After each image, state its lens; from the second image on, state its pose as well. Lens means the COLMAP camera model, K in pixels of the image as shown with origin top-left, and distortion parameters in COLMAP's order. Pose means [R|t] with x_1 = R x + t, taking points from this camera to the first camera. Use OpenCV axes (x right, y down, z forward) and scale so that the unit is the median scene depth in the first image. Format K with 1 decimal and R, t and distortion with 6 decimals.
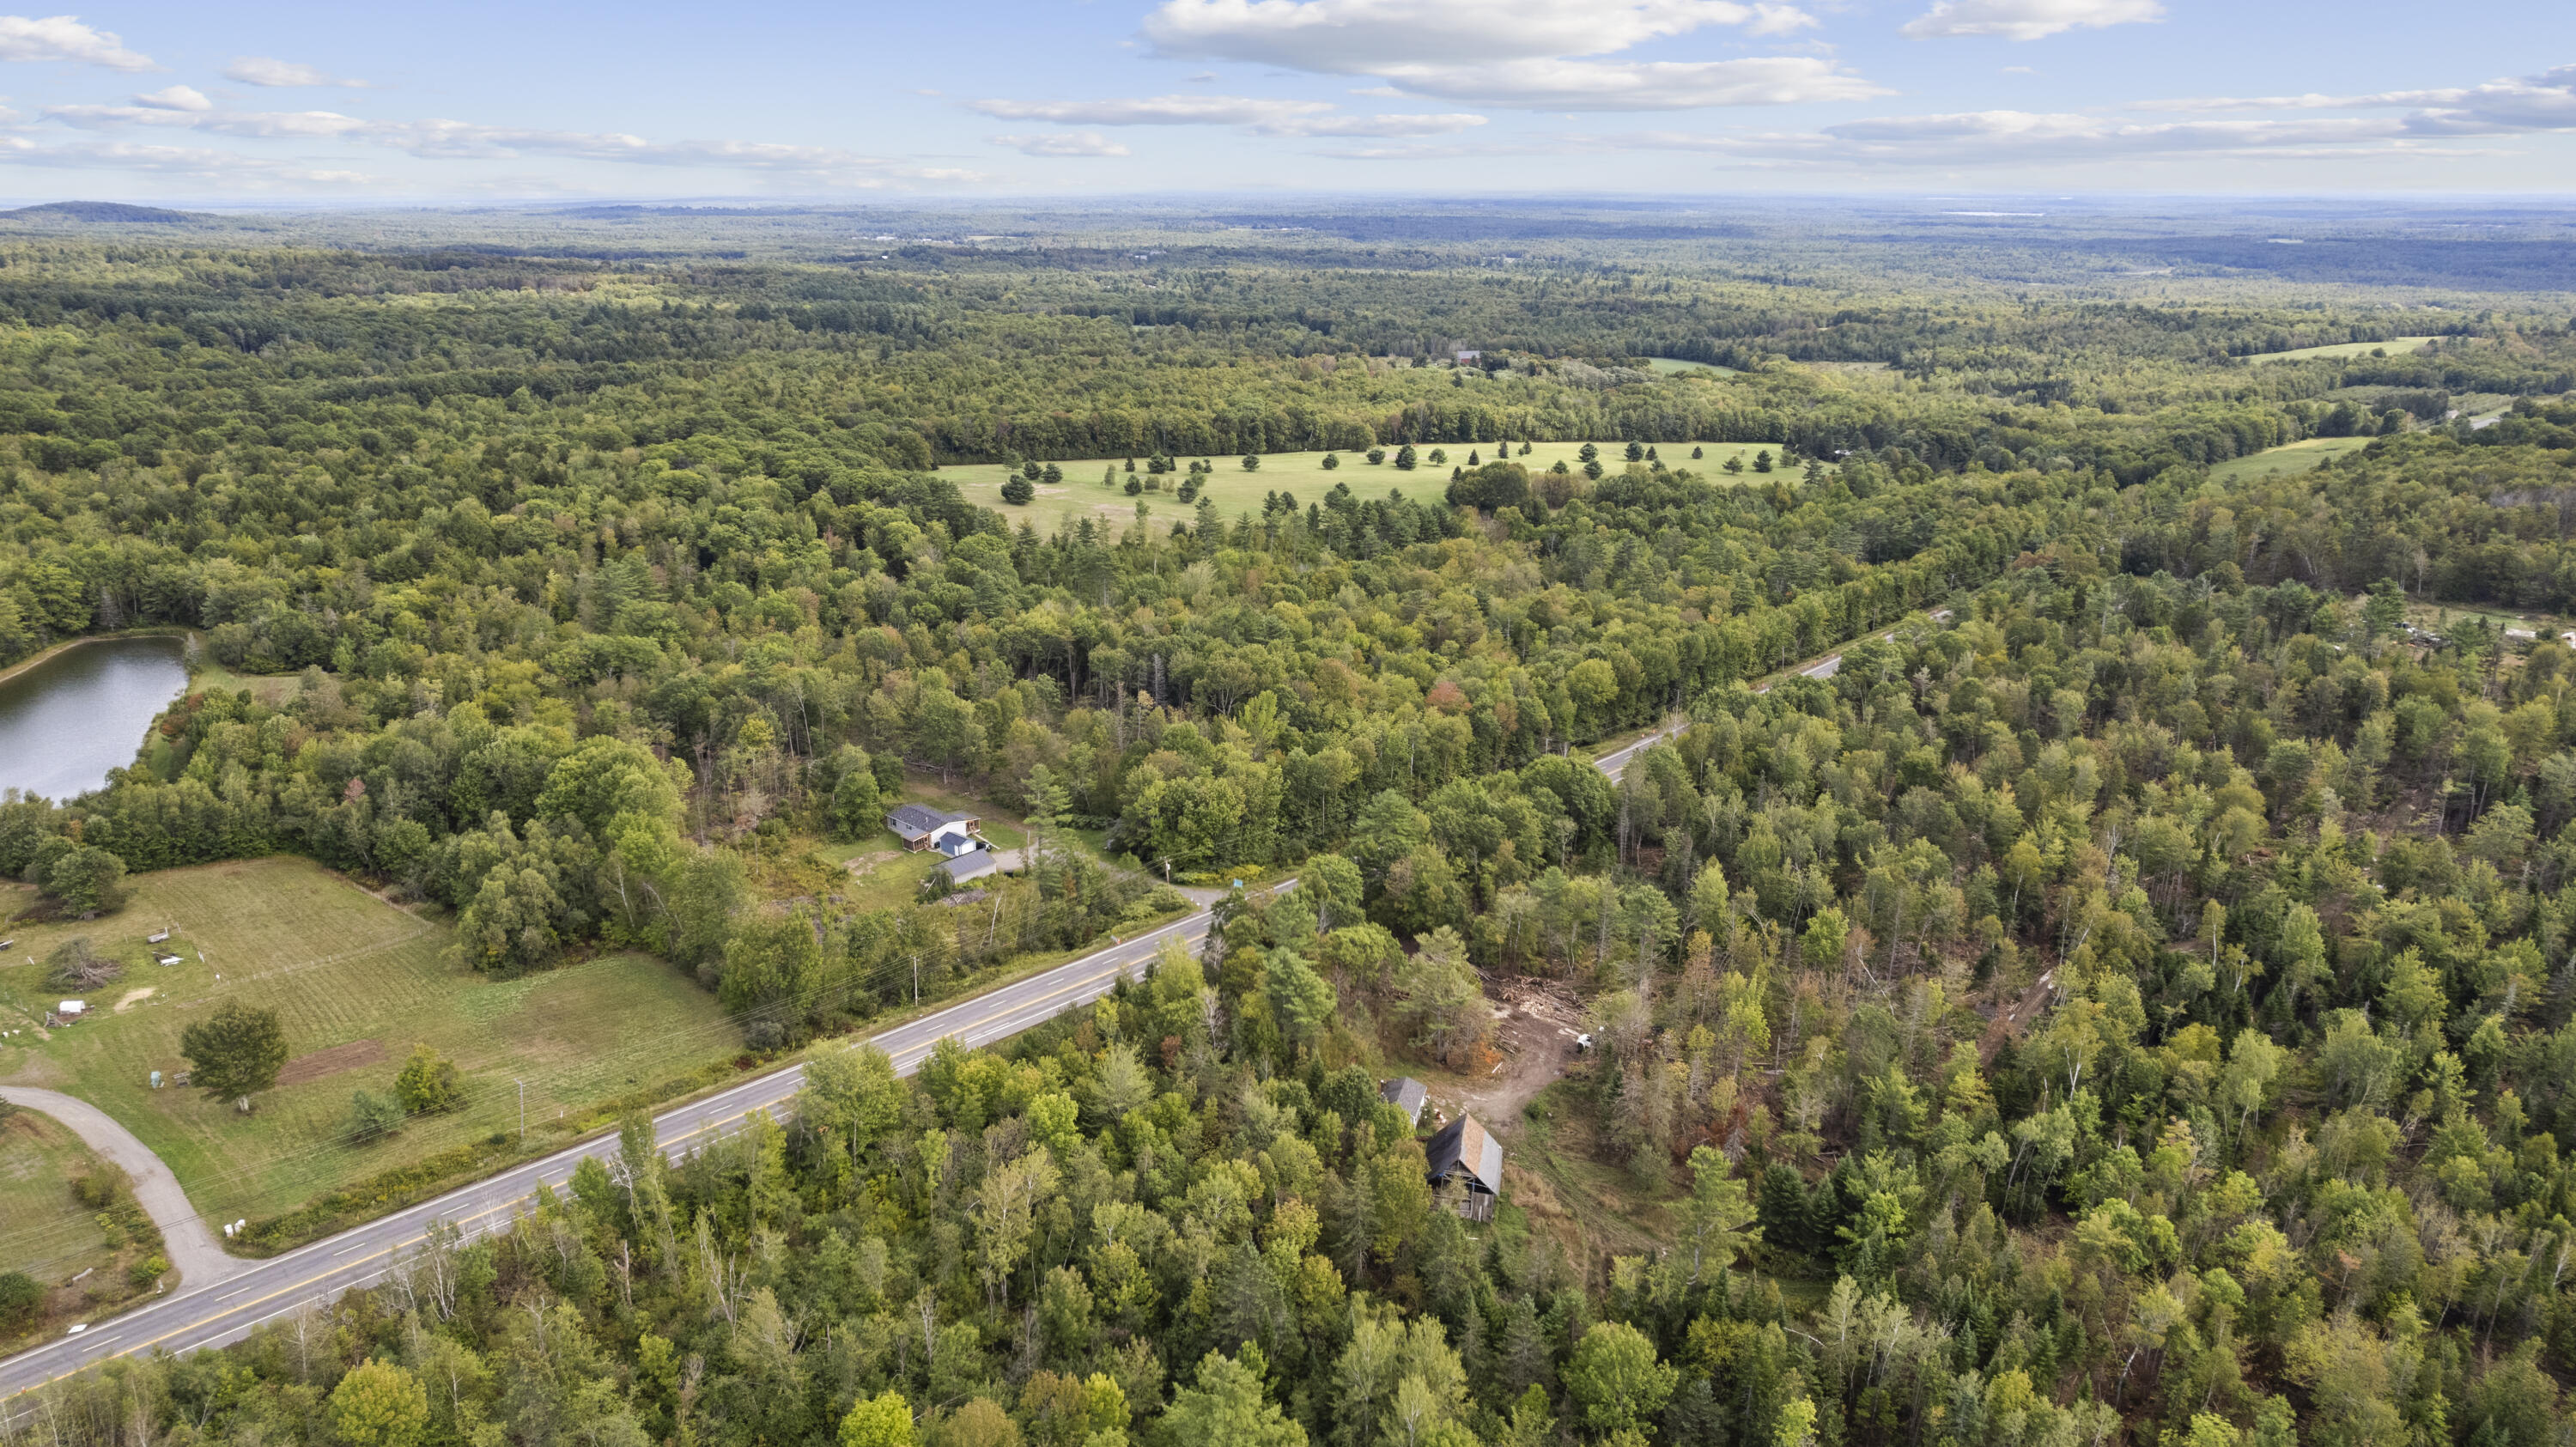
lens RADIAL K [[1701.9, 0, 1285.7], [0, 1701.9, 724.5], [0, 0, 1]] dist [-0.019594, 0.008576]
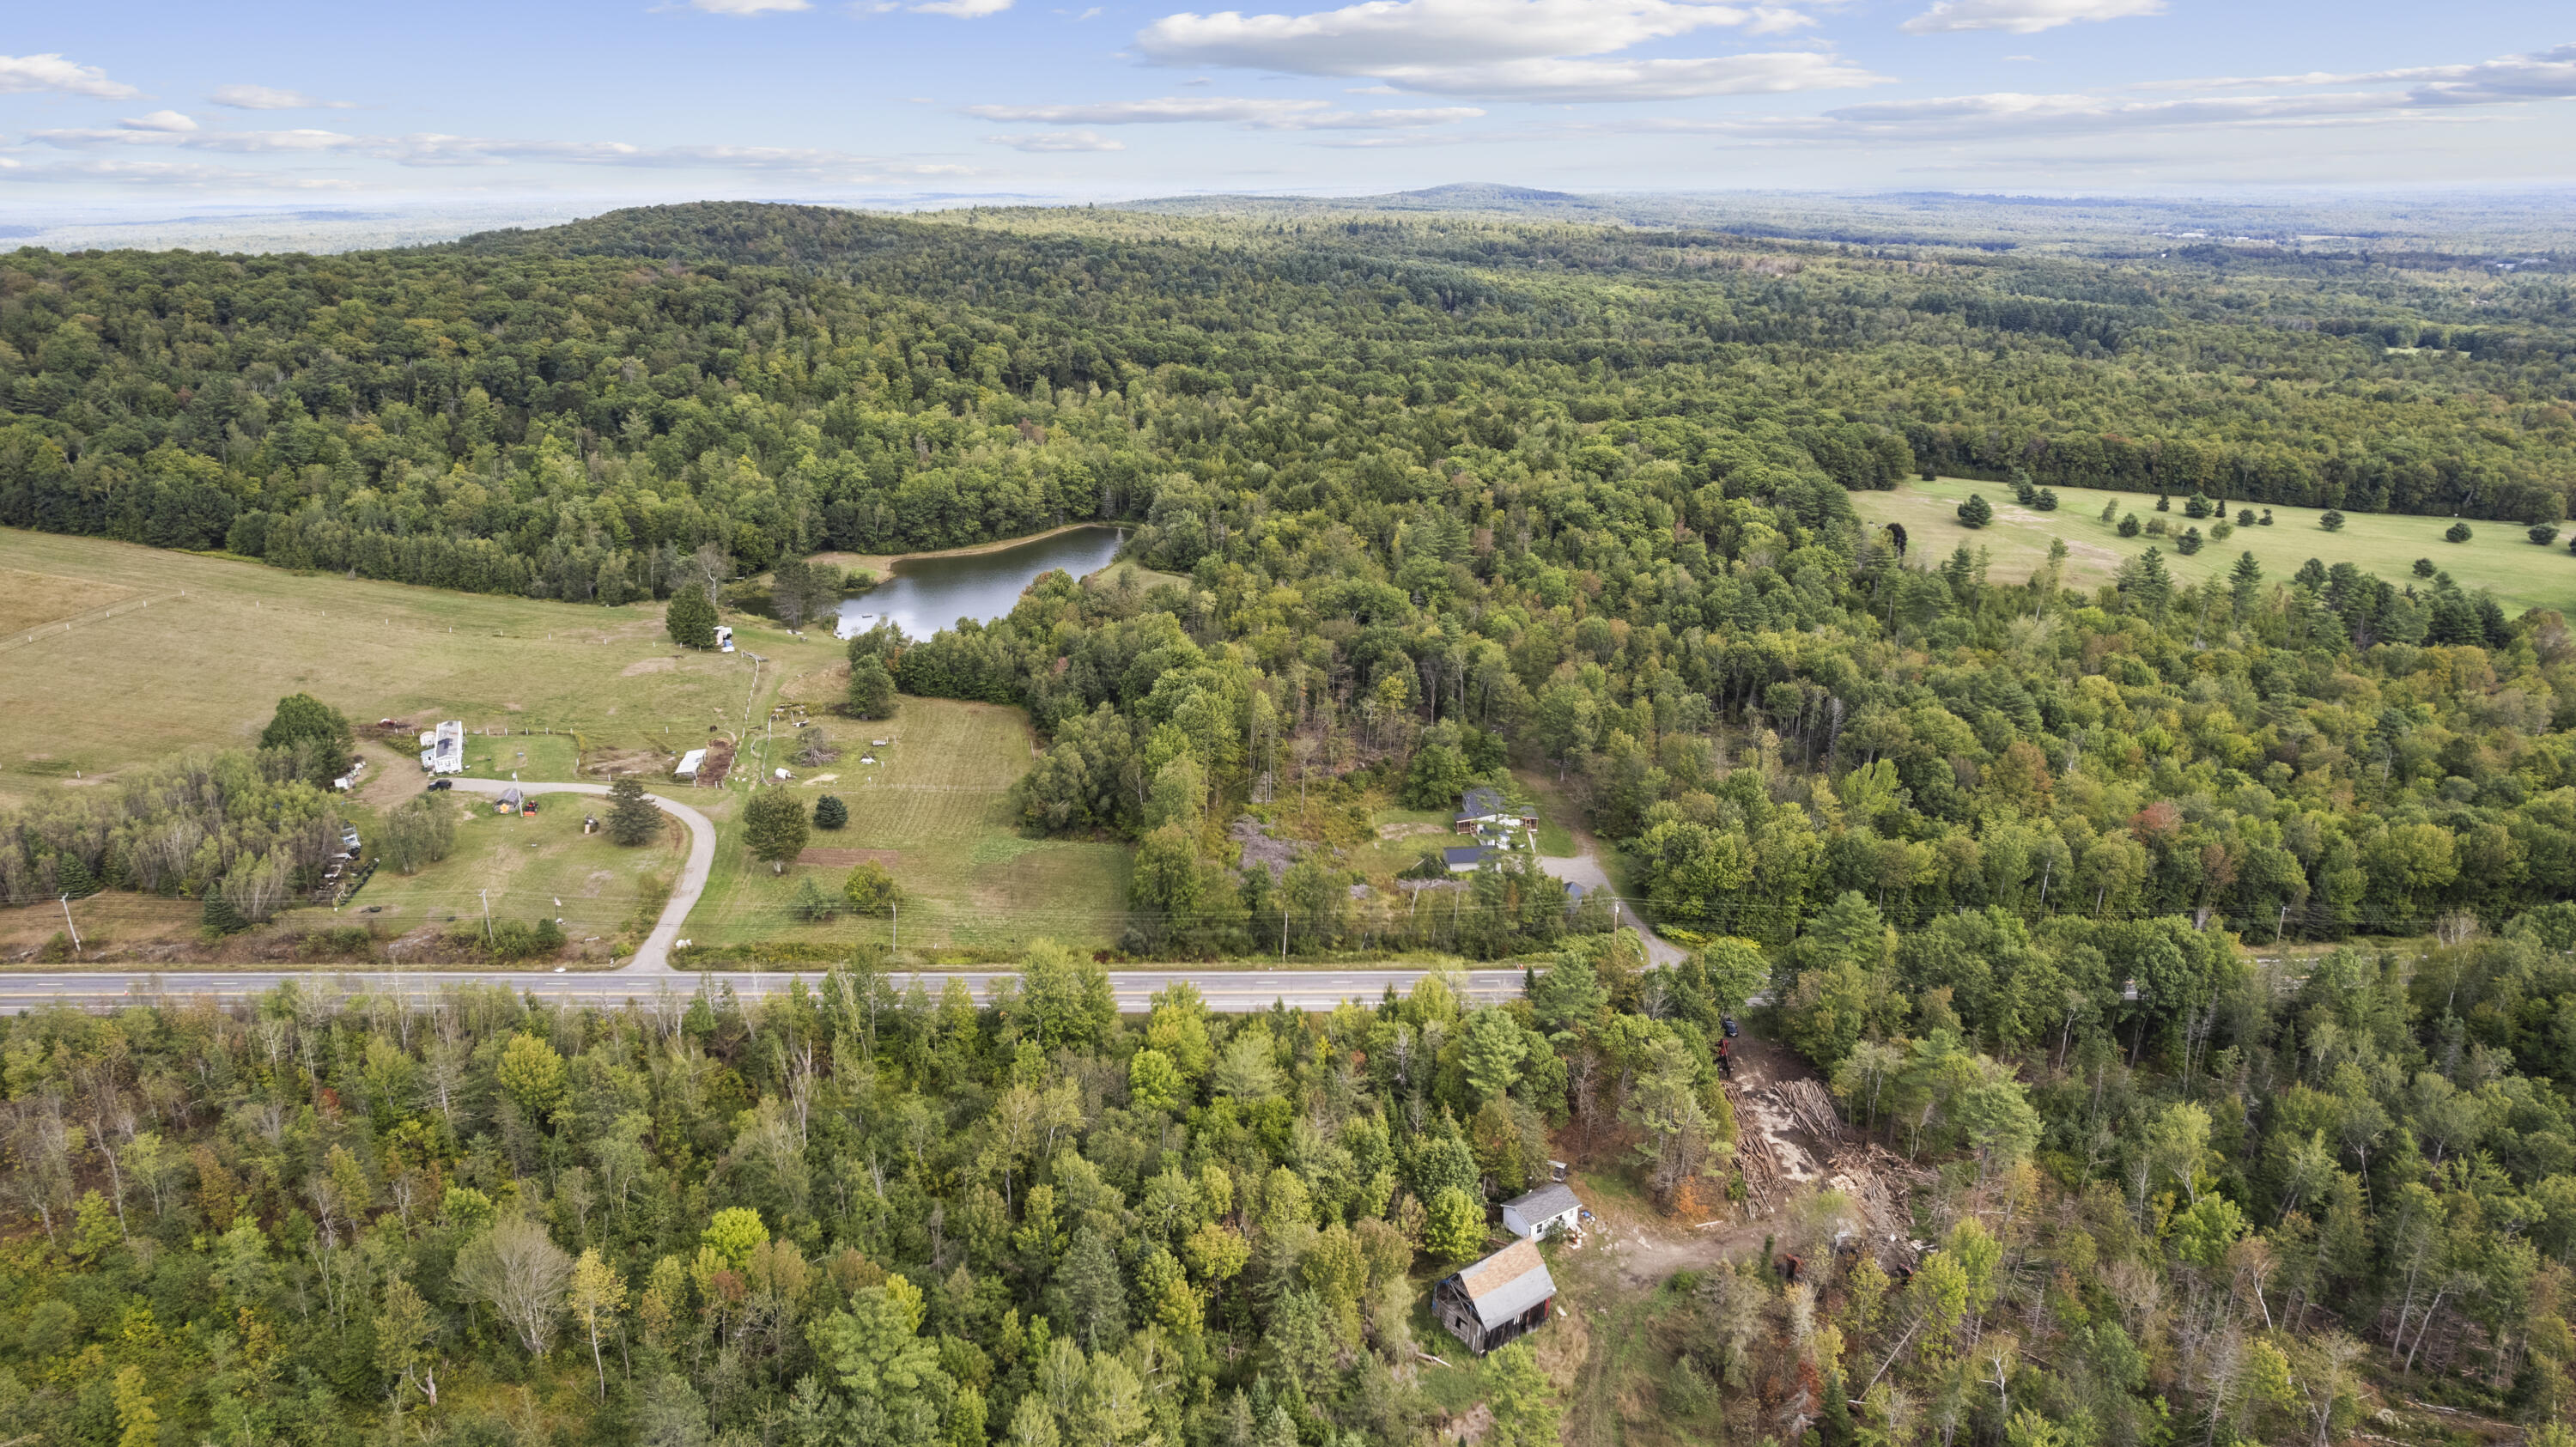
lens RADIAL K [[1701.9, 0, 1287.8], [0, 1701.9, 721.7], [0, 0, 1]] dist [-0.019594, 0.008576]
pose [[0.745281, 0.208475, -0.633320, 0.536418], [-0.204893, 0.975509, 0.080001, -0.080485], [0.634488, 0.070139, 0.769744, 0.231165]]
